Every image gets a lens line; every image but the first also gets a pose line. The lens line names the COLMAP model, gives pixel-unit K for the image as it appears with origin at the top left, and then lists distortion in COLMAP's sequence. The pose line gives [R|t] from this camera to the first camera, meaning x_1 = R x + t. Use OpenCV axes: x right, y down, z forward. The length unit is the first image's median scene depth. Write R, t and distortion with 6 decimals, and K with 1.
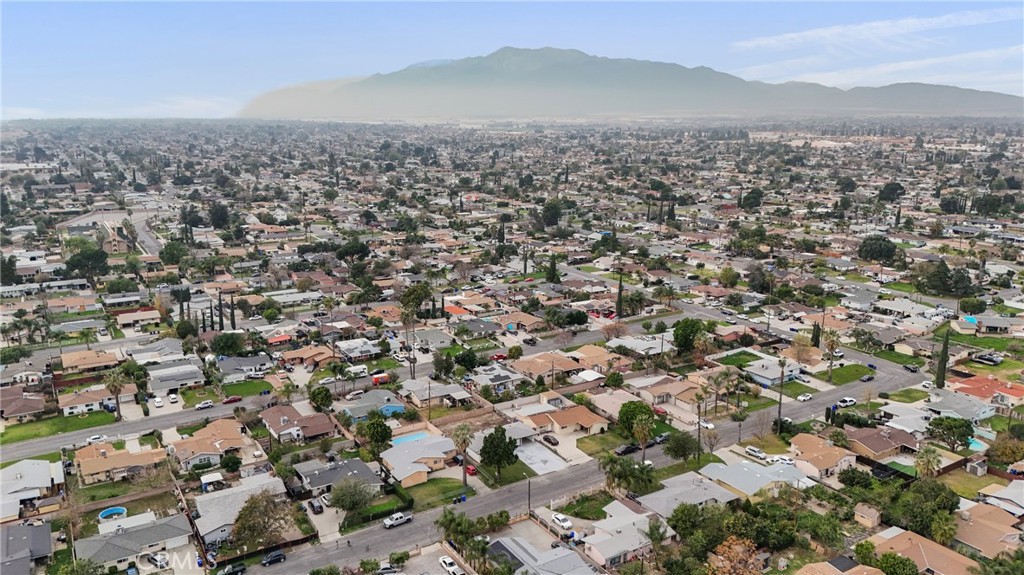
lens RADIAL K [[749.2, 0, 512.0], [0, 749.2, 287.5], [0, 0, 1]] dist [0.106175, -0.140451]
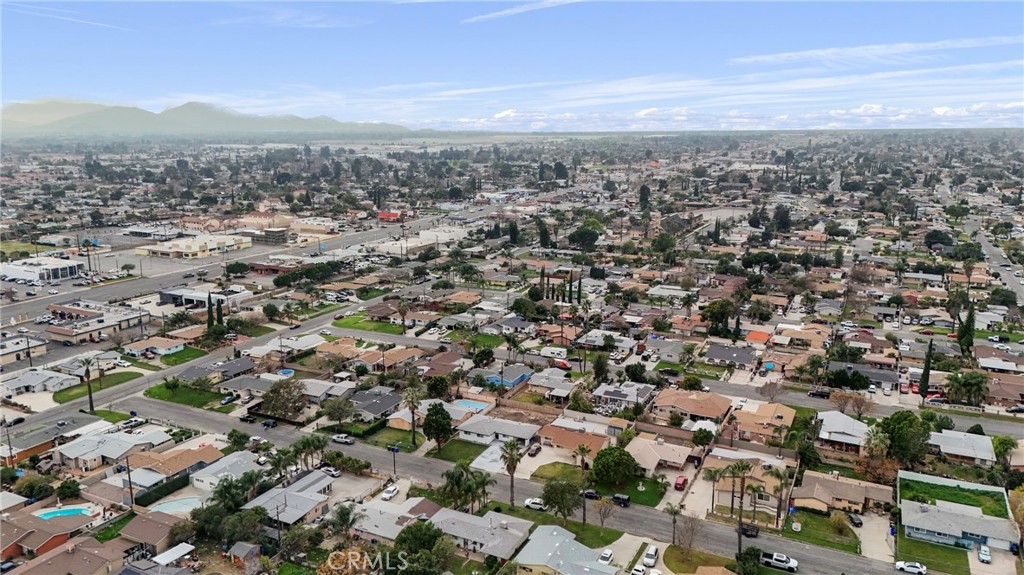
lens RADIAL K [[749.2, 0, 512.0], [0, 749.2, 287.5], [0, 0, 1]] dist [0.106175, -0.140451]
pose [[0.521399, 0.180165, -0.834077, 0.673121], [-0.187825, 0.977715, 0.093778, -0.073240], [0.832385, 0.107765, 0.543619, 0.357014]]
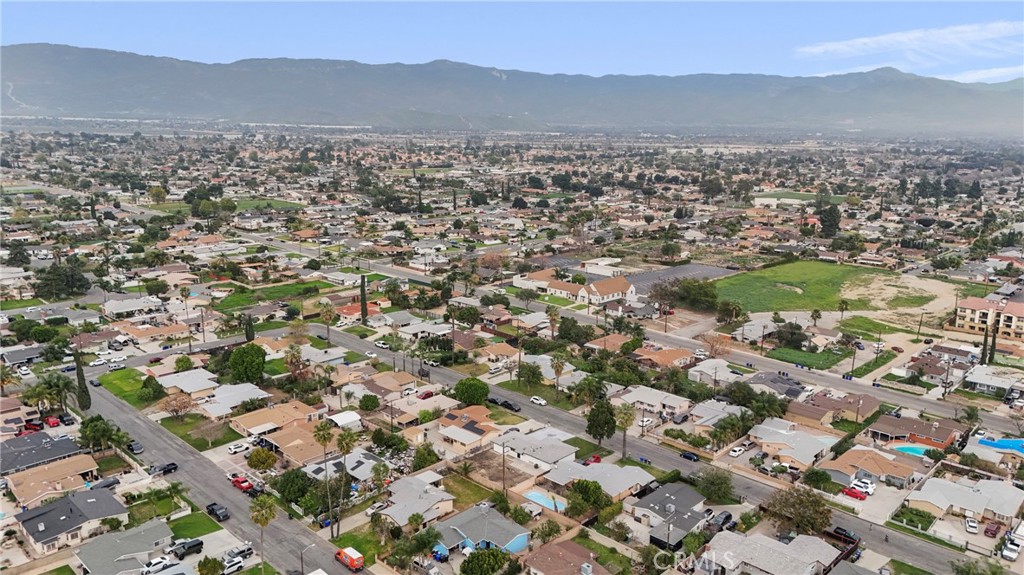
lens RADIAL K [[749.2, 0, 512.0], [0, 749.2, 287.5], [0, 0, 1]] dist [0.106175, -0.140451]
pose [[-0.238141, -0.214099, 0.947339, -0.739431], [0.209168, 0.941206, 0.265293, -0.215098], [-0.948439, 0.261330, -0.179357, 0.946658]]
